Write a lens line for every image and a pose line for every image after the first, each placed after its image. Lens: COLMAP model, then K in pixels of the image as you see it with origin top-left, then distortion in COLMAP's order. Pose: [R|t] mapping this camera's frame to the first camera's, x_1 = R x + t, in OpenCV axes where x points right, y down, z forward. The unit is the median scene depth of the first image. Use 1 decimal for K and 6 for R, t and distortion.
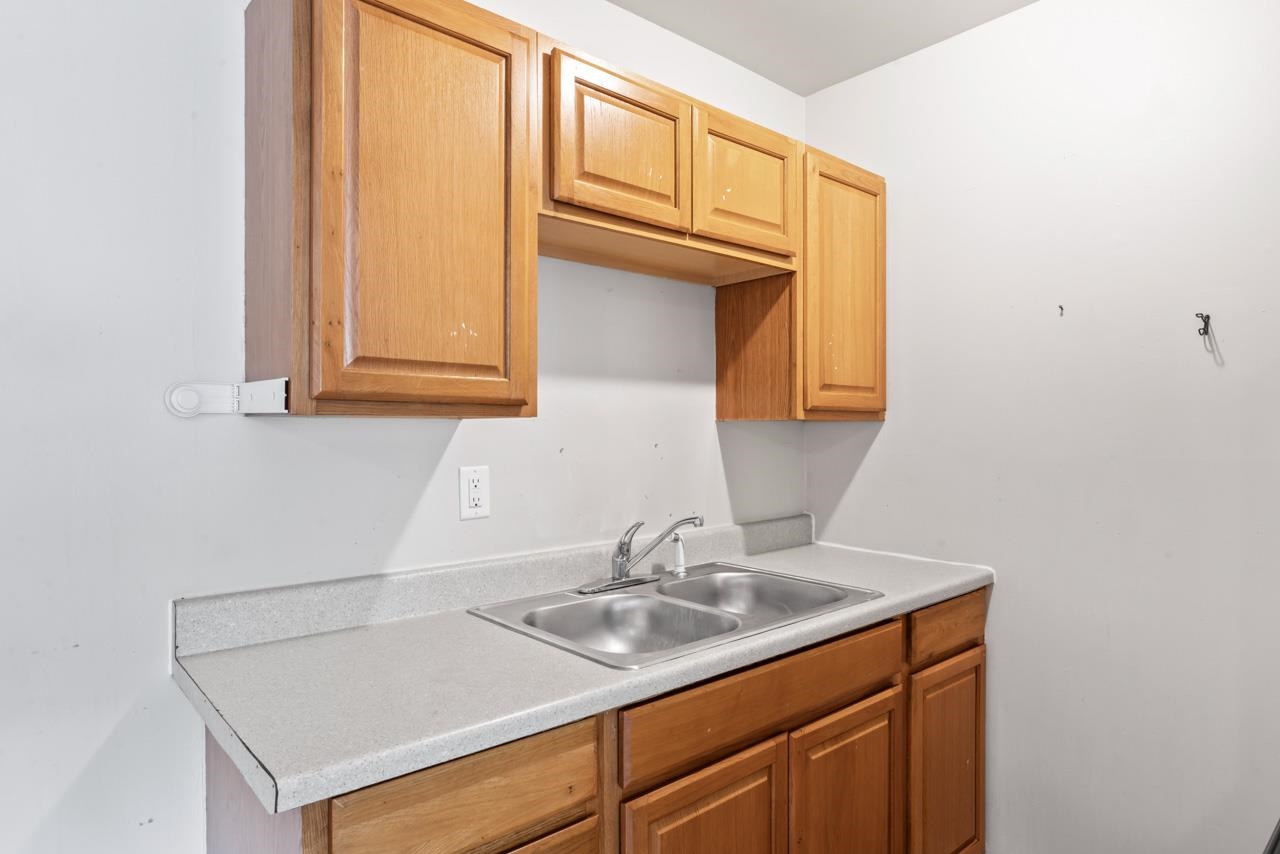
lens RADIAL K [[737.9, 0, 642.0], [0, 737.9, 437.9], [0, 0, 1]] dist [0.003588, 0.000455]
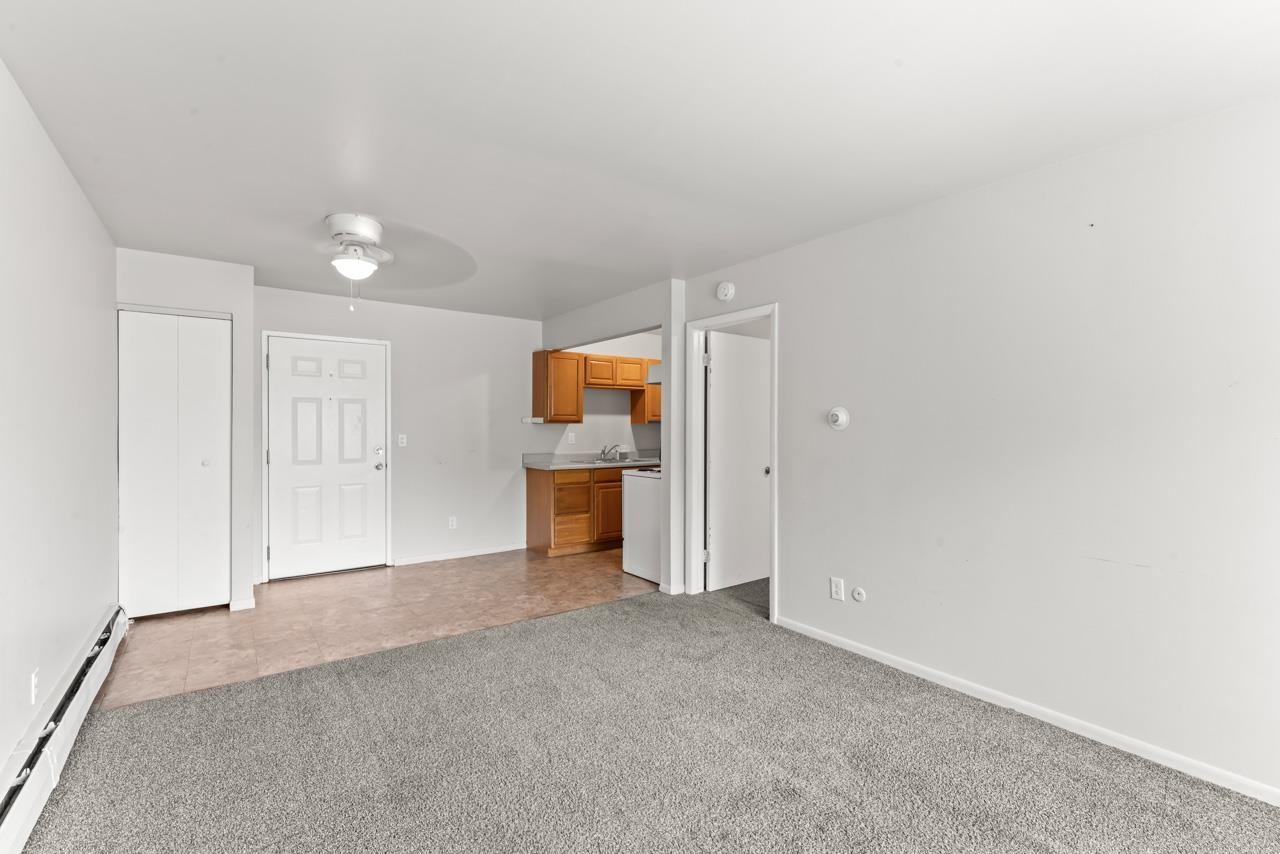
lens RADIAL K [[570.4, 0, 639.1], [0, 570.4, 428.2], [0, 0, 1]] dist [0.004362, 0.000576]
pose [[0.994198, 0.004610, -0.107466, 0.621546], [-0.005857, 0.999919, -0.011294, 0.043939], [0.107405, 0.011858, 0.994145, -2.695786]]
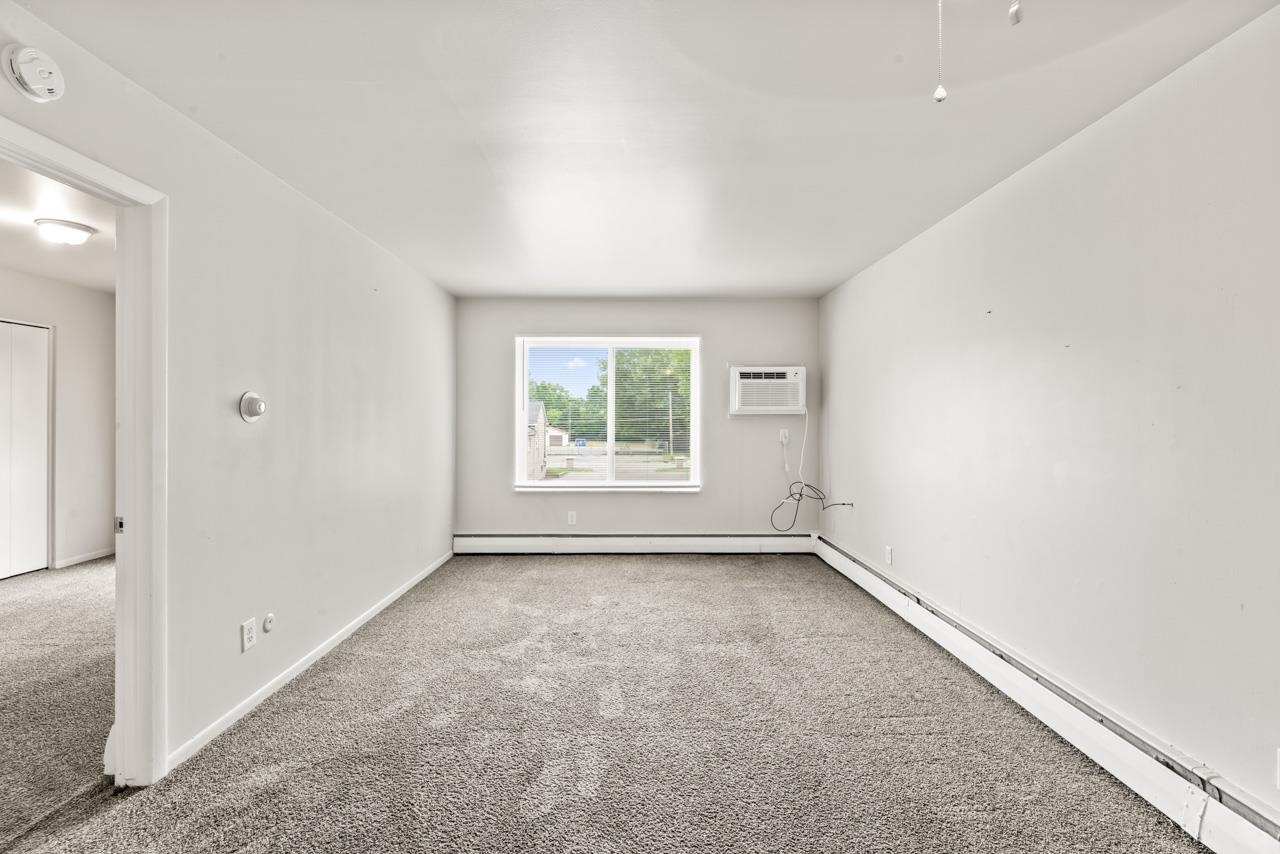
lens RADIAL K [[570.4, 0, 641.7], [0, 570.4, 426.1], [0, 0, 1]] dist [0.004362, 0.000576]
pose [[-0.747697, -0.009621, 0.663970, -0.663047], [0.011692, 0.999549, 0.027651, 0.003474], [-0.663937, 0.028438, -0.747248, -0.215643]]
